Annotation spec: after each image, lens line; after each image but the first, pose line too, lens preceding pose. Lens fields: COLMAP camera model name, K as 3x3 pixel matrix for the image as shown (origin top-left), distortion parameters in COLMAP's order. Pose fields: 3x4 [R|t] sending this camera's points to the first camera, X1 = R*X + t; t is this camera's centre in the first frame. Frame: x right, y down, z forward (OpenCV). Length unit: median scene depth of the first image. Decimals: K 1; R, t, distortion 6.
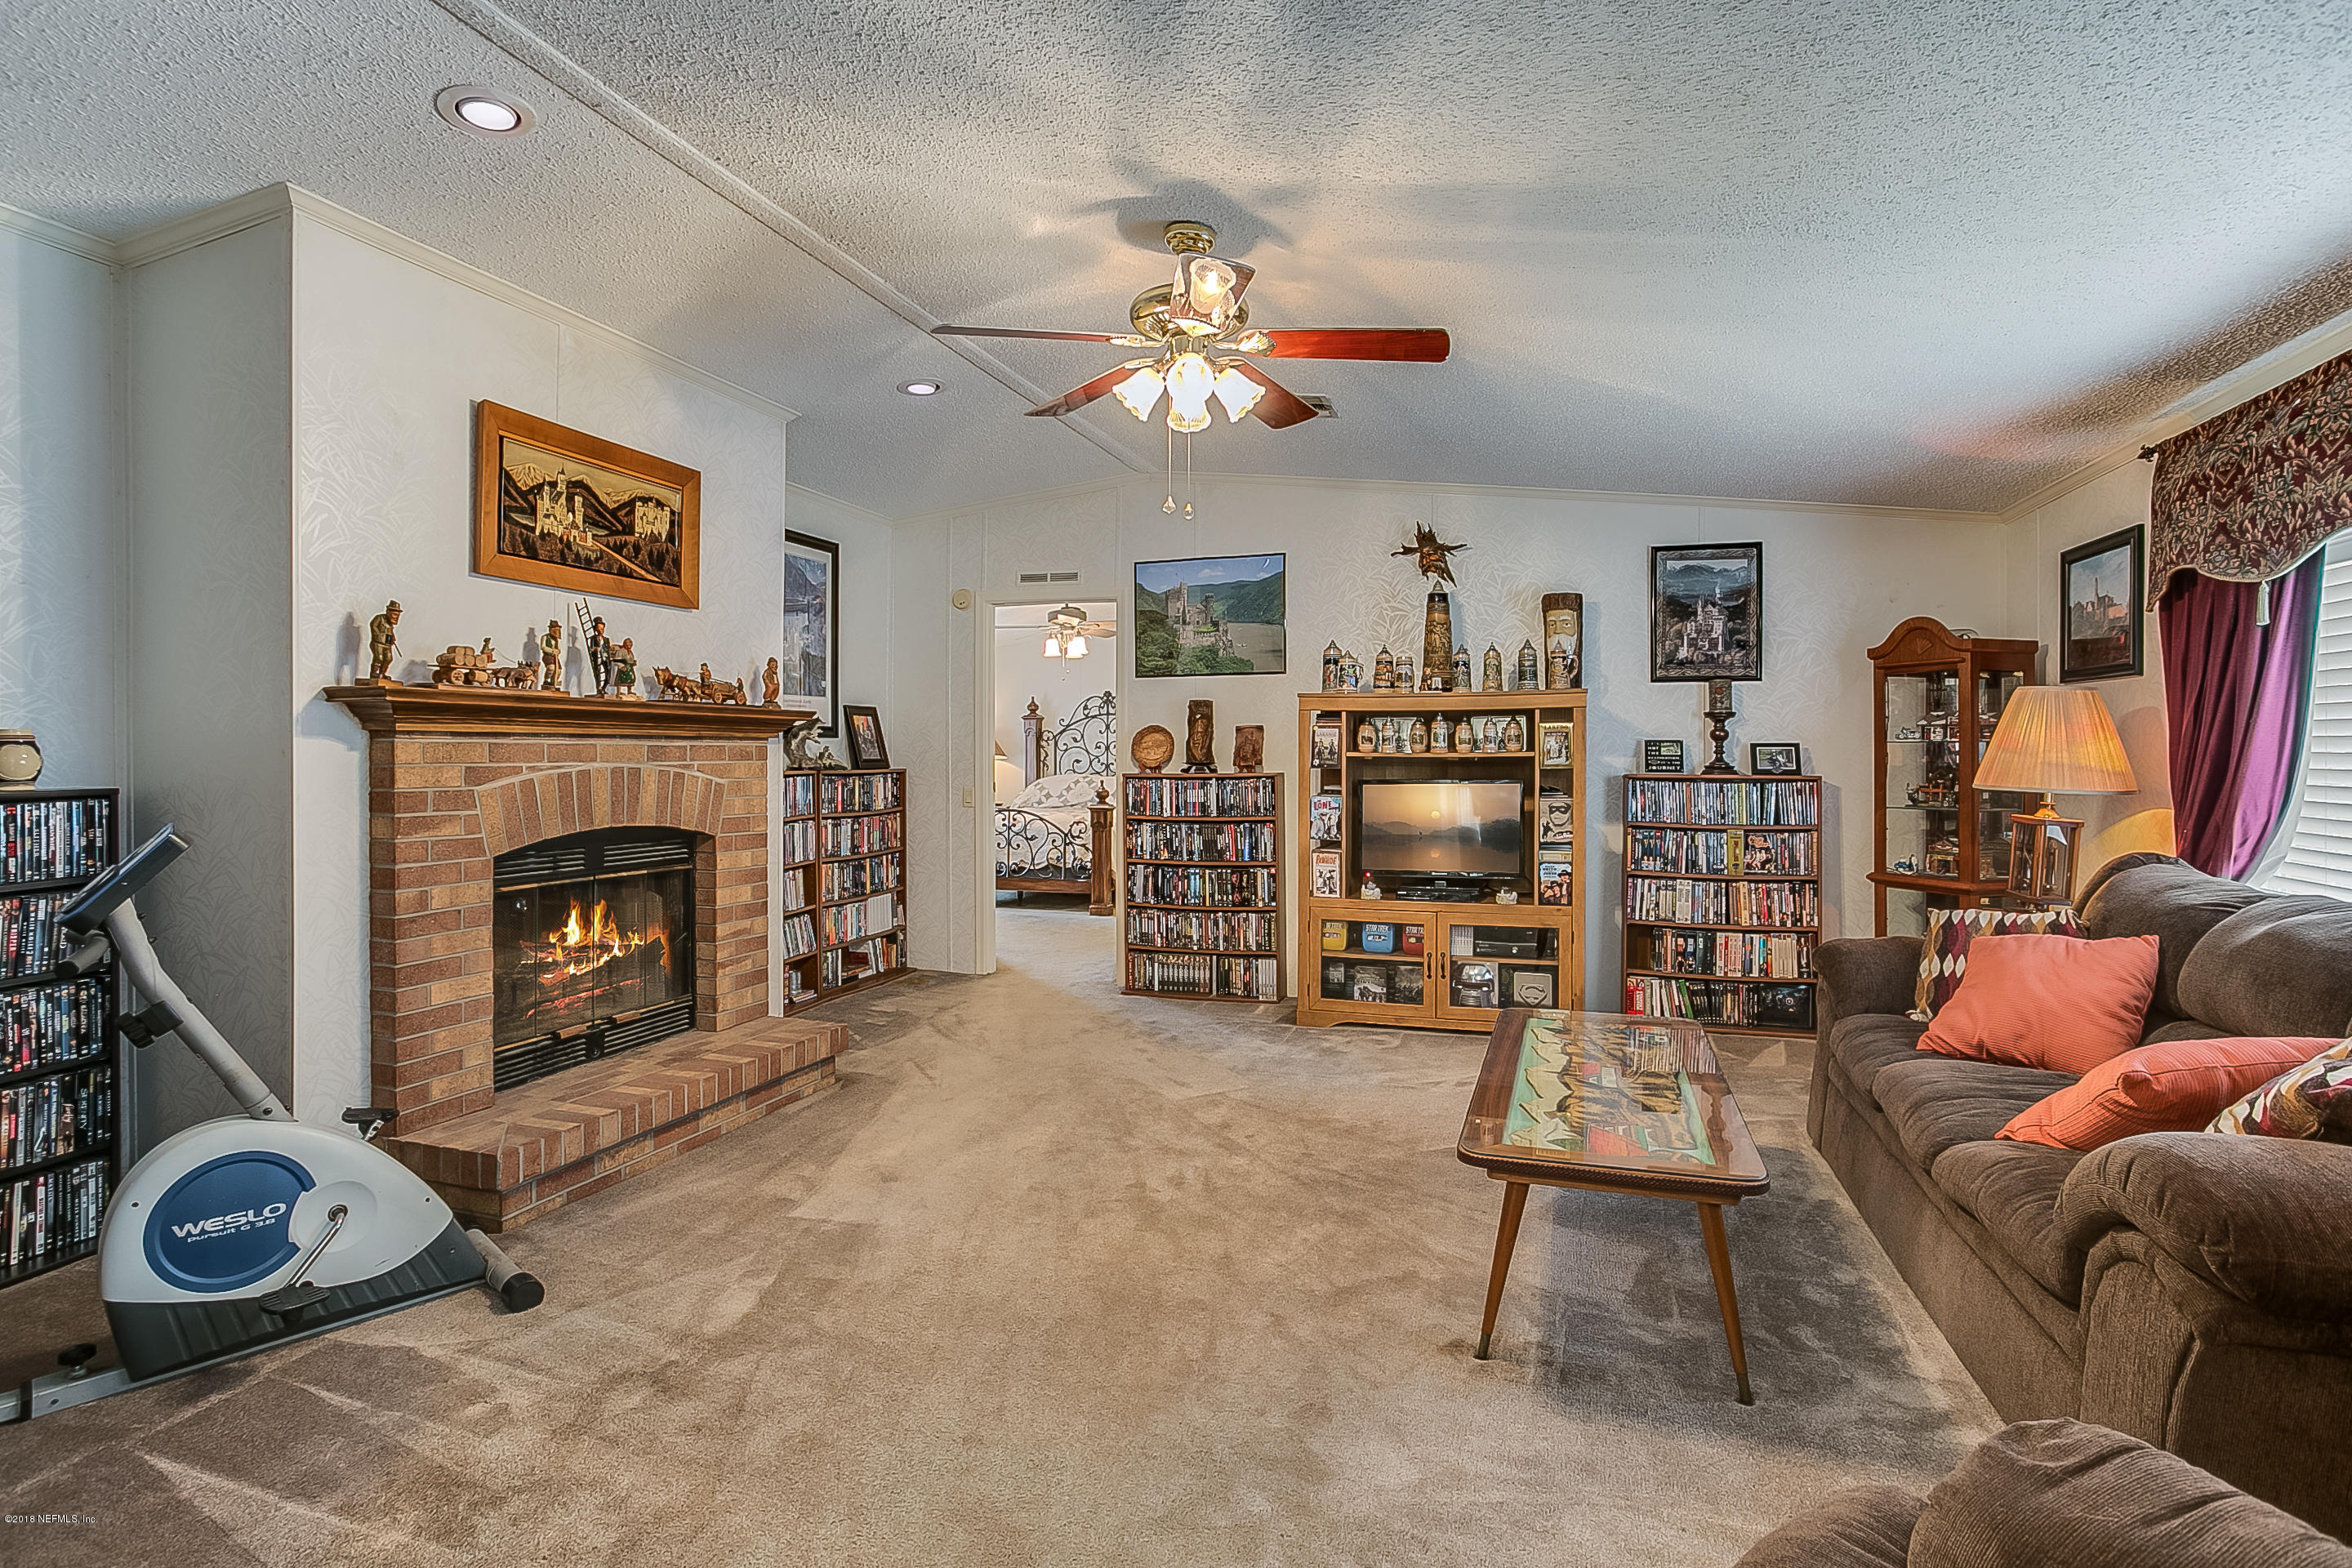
lens RADIAL K [[1150.6, 0, 1176.0], [0, 1150.6, 784.0], [0, 0, 1]] dist [-0.001335, 0.000082]
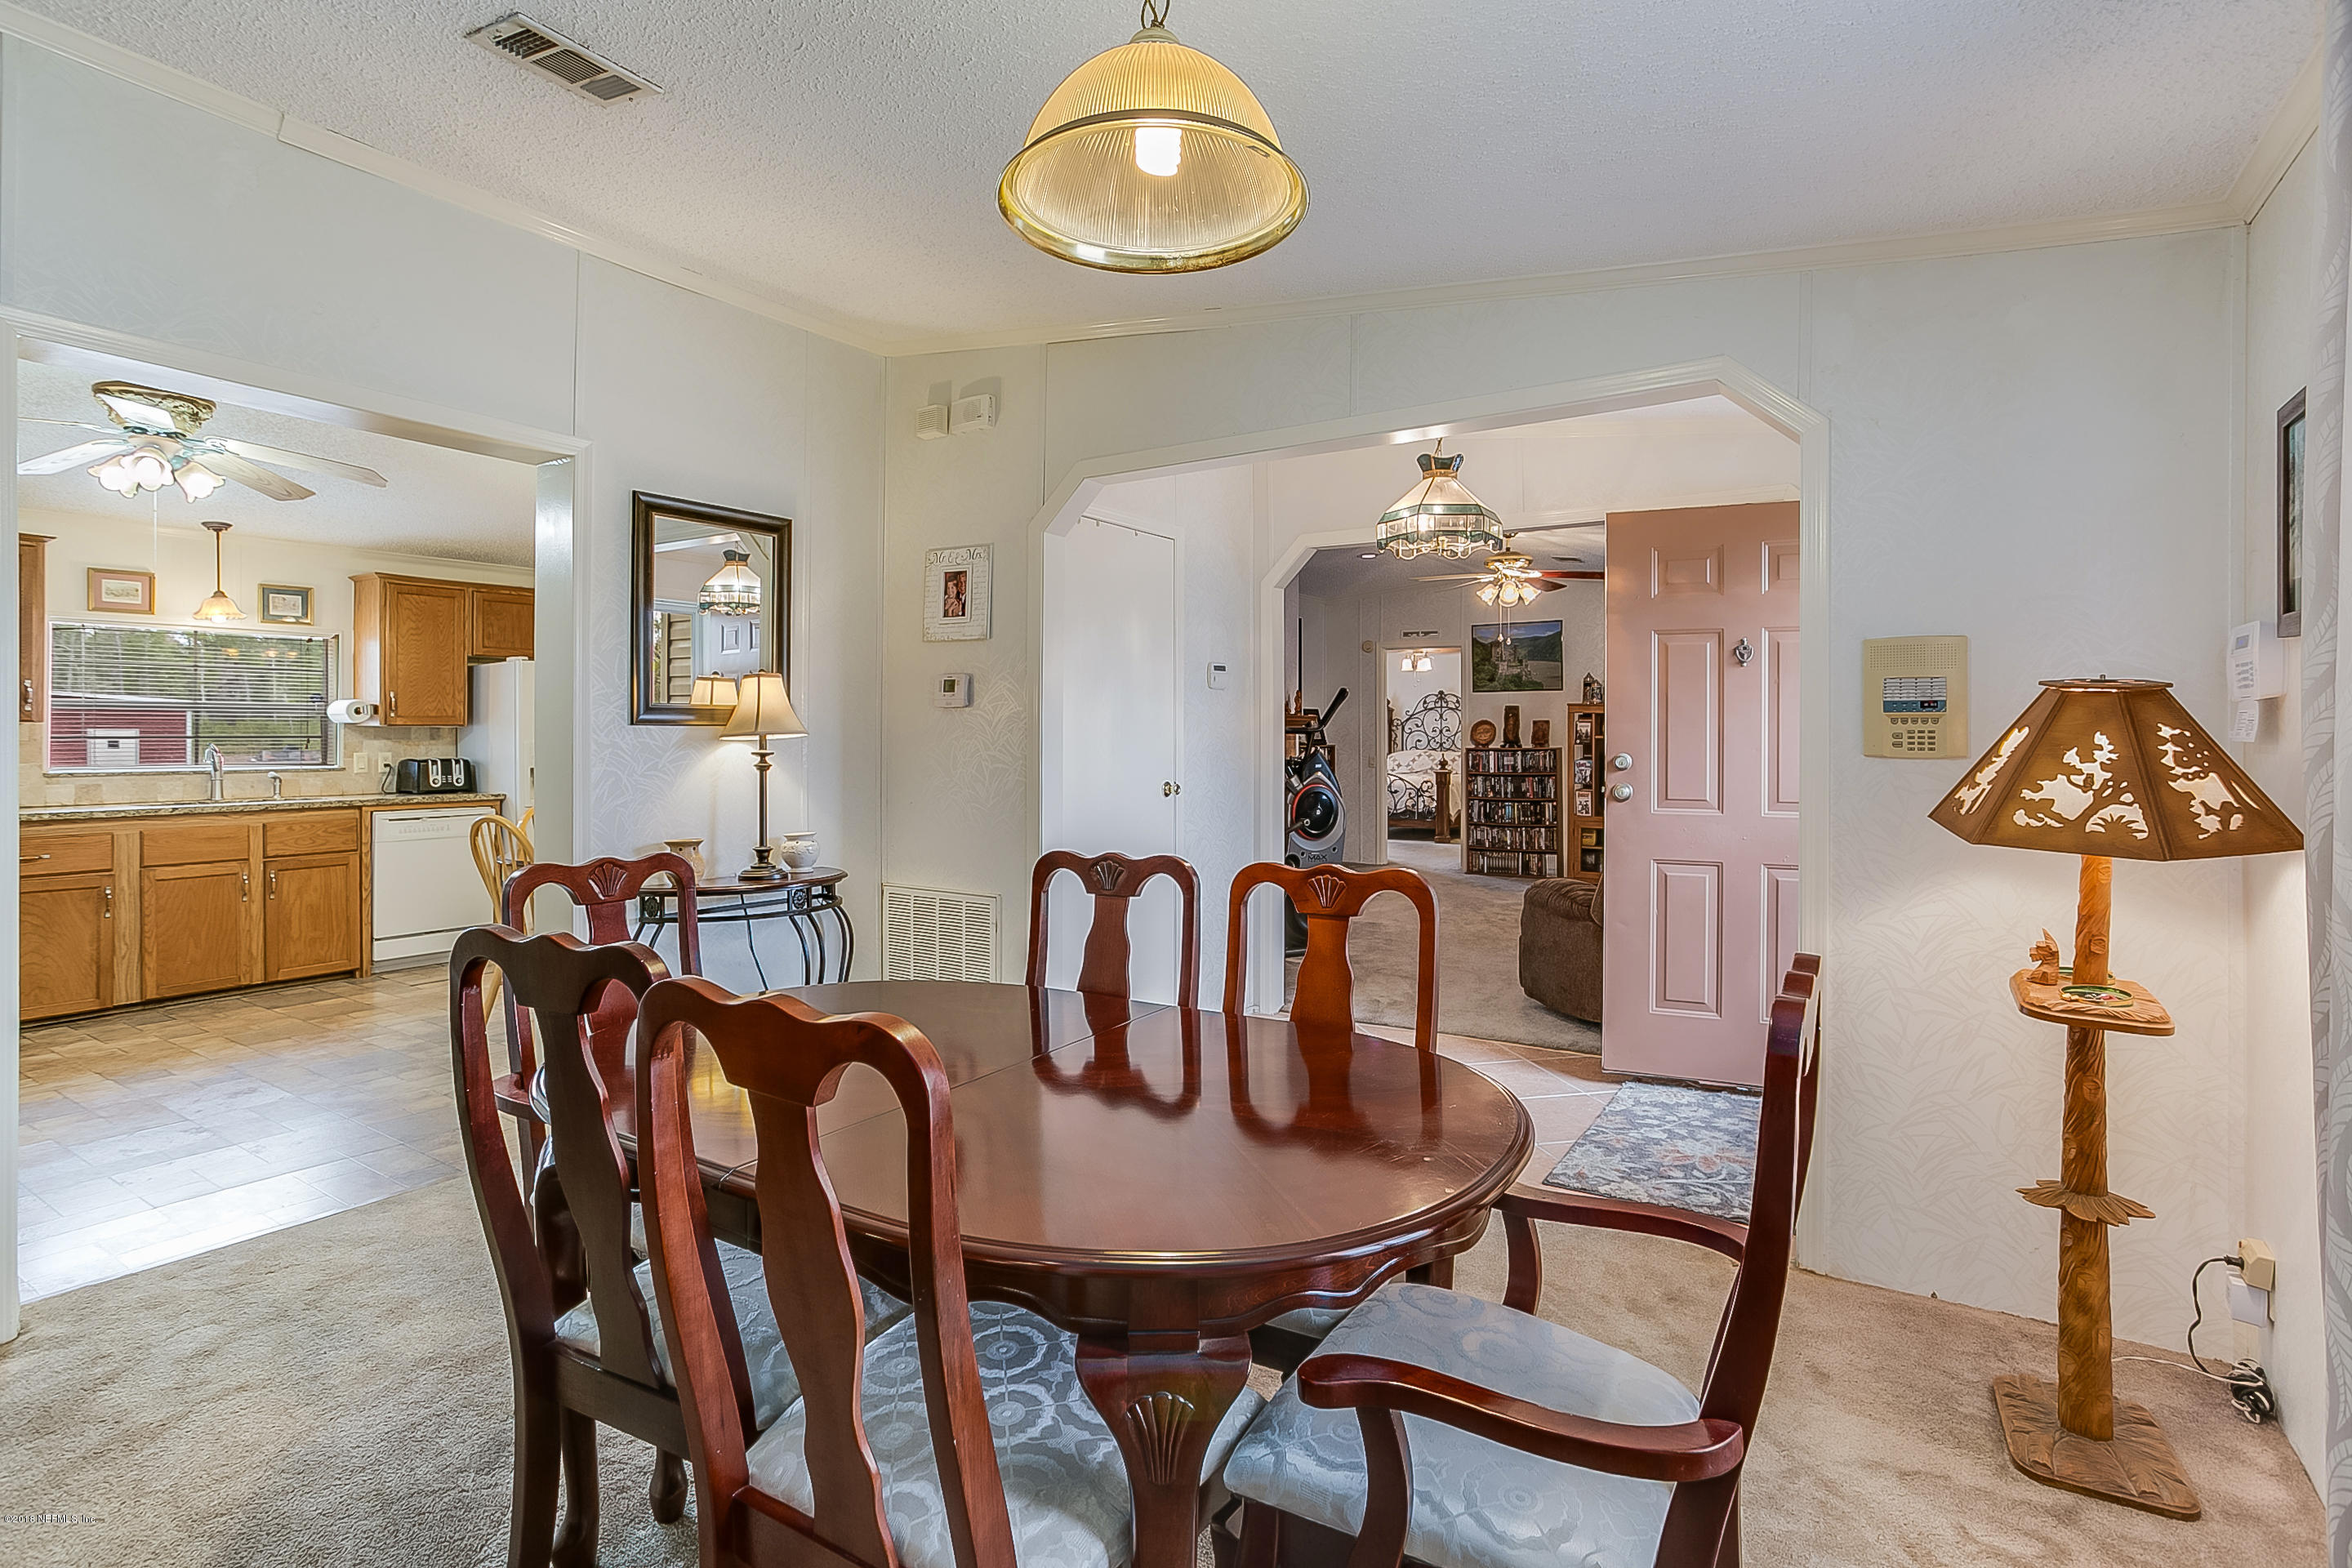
lens RADIAL K [[1164.8, 0, 1203.6], [0, 1164.8, 752.7], [0, 0, 1]] dist [-0.003249, -0.000355]
pose [[0.972855, -0.000173, -0.231415, -0.024506], [-0.002101, 0.999952, -0.009580, 0.015988], [0.231405, 0.009806, 0.972808, -0.817375]]
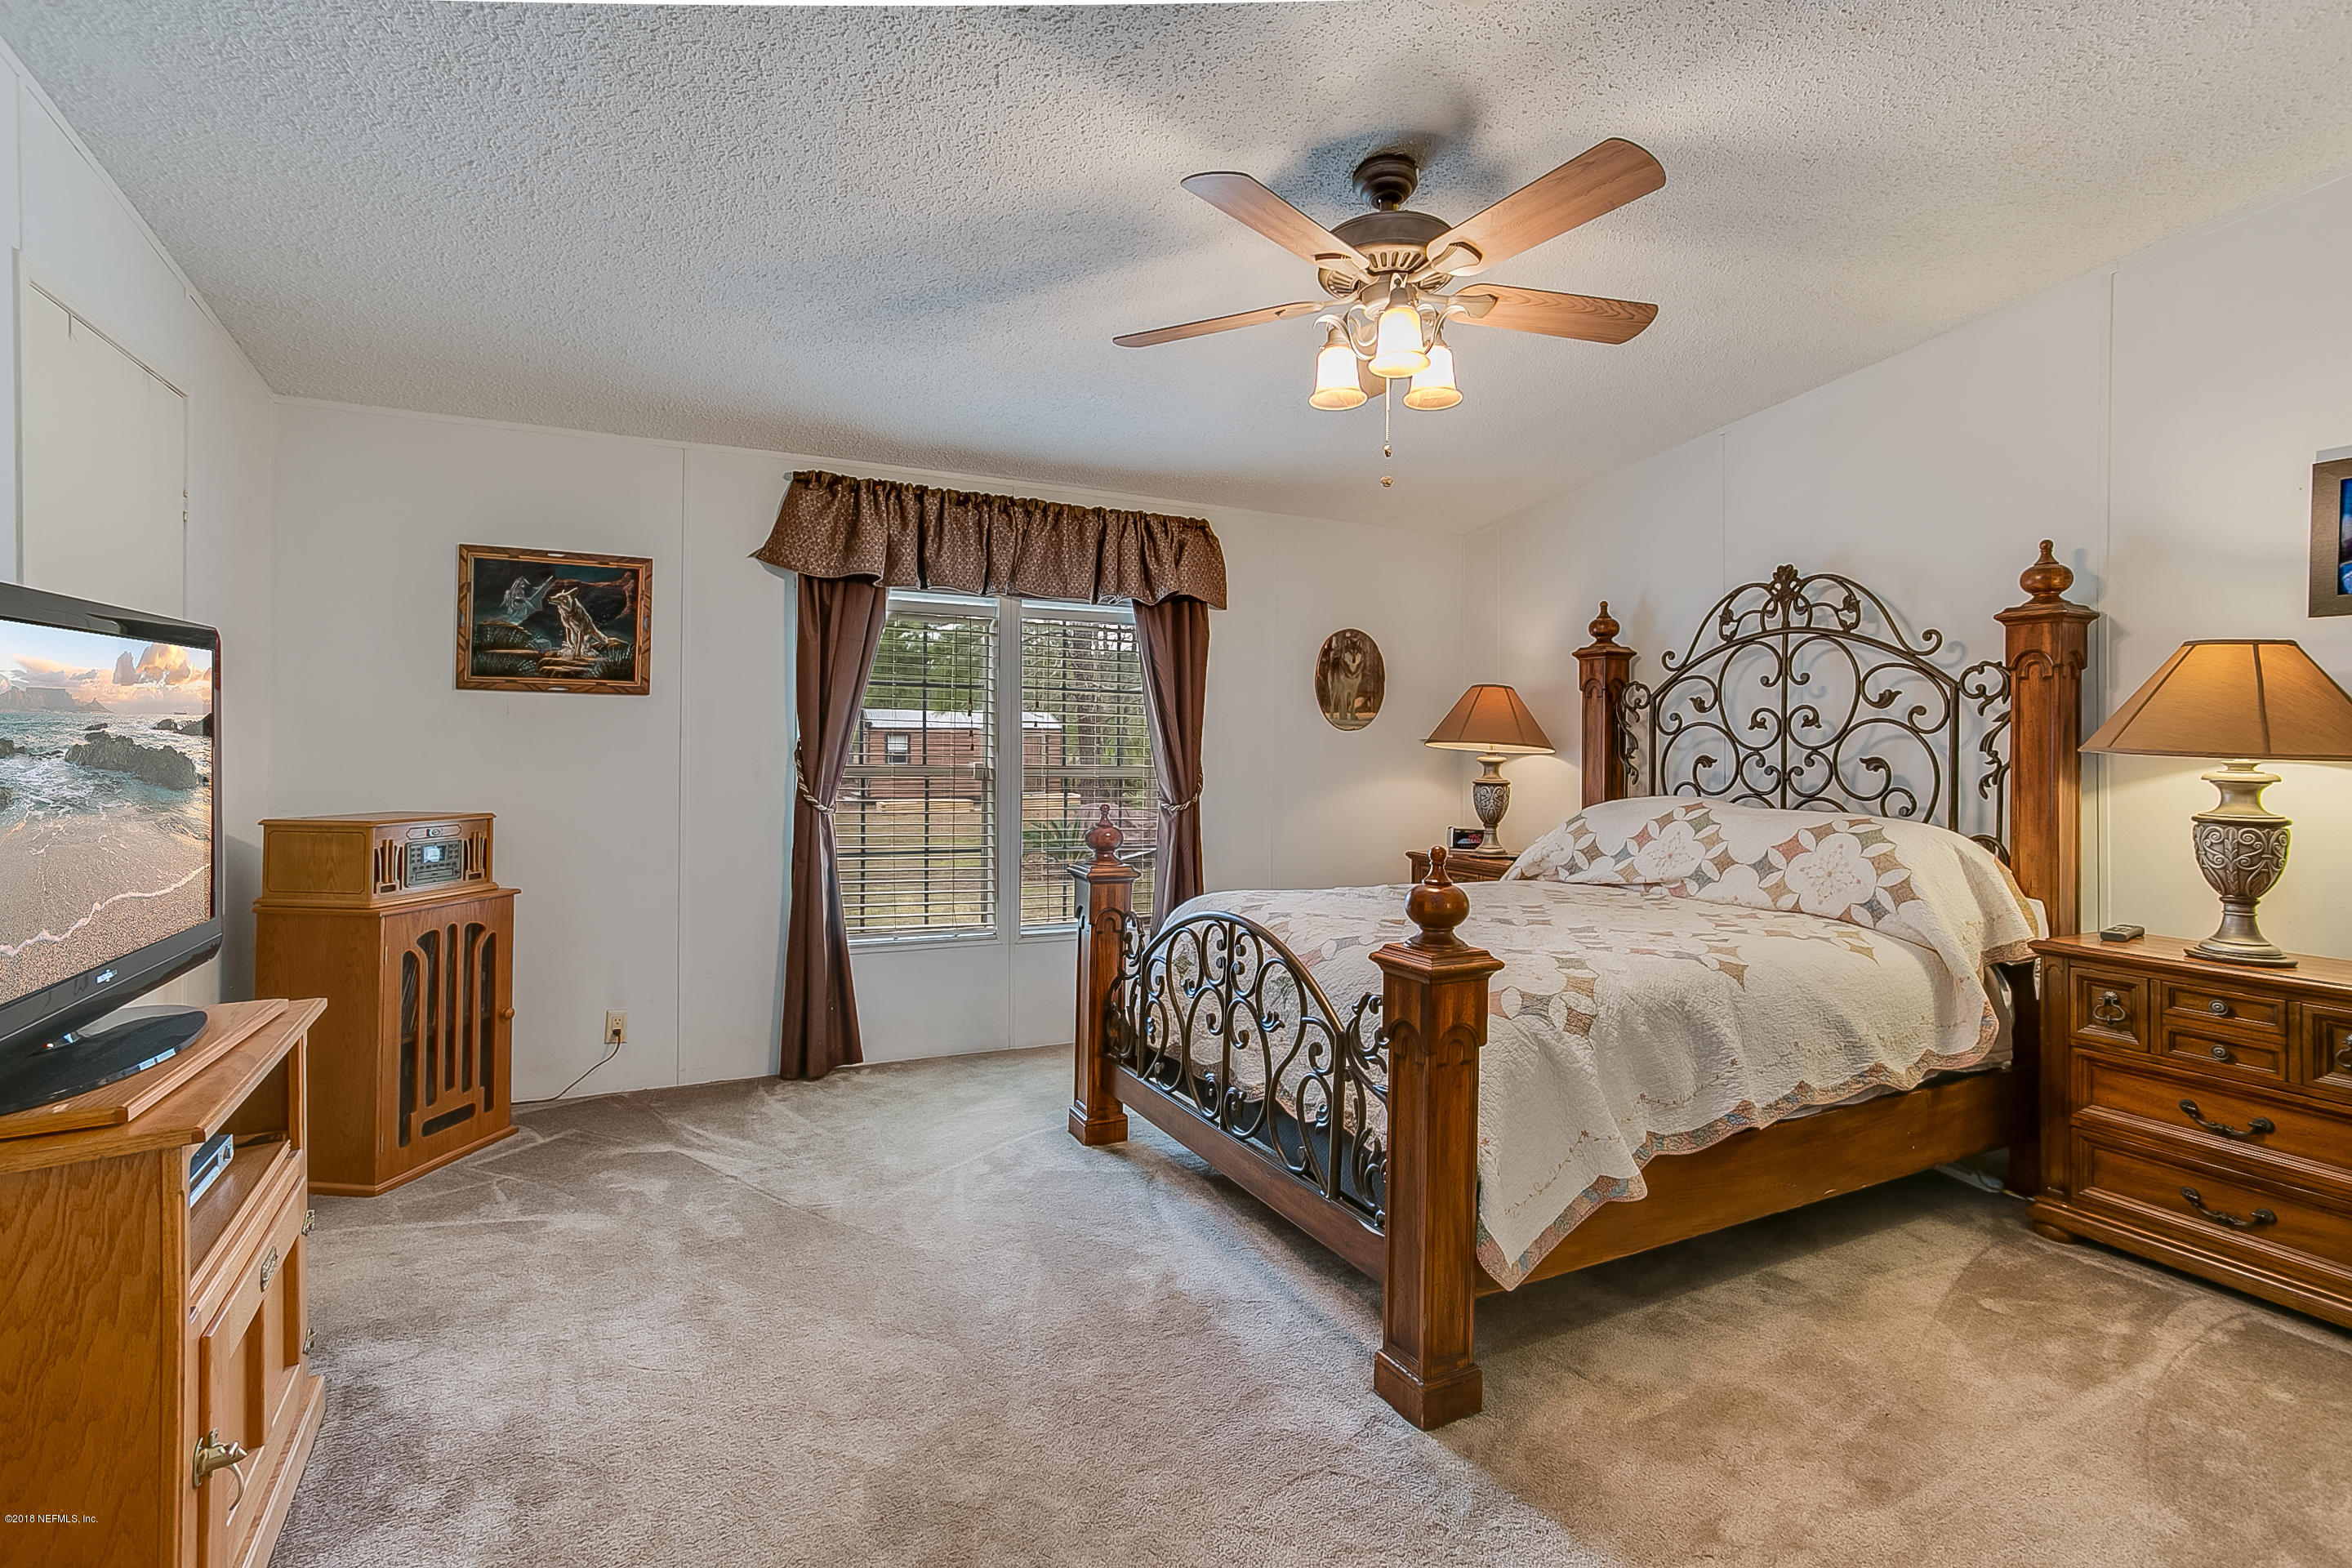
lens RADIAL K [[1128.6, 0, 1172.4], [0, 1128.6, 736.8], [0, 0, 1]] dist [-0.000451, 0.000023]
pose [[0.712757, 0.004830, -0.701395, 0.093624], [-0.024248, 0.999548, -0.017757, -0.032274], [0.700992, 0.029664, 0.712552, 1.162721]]
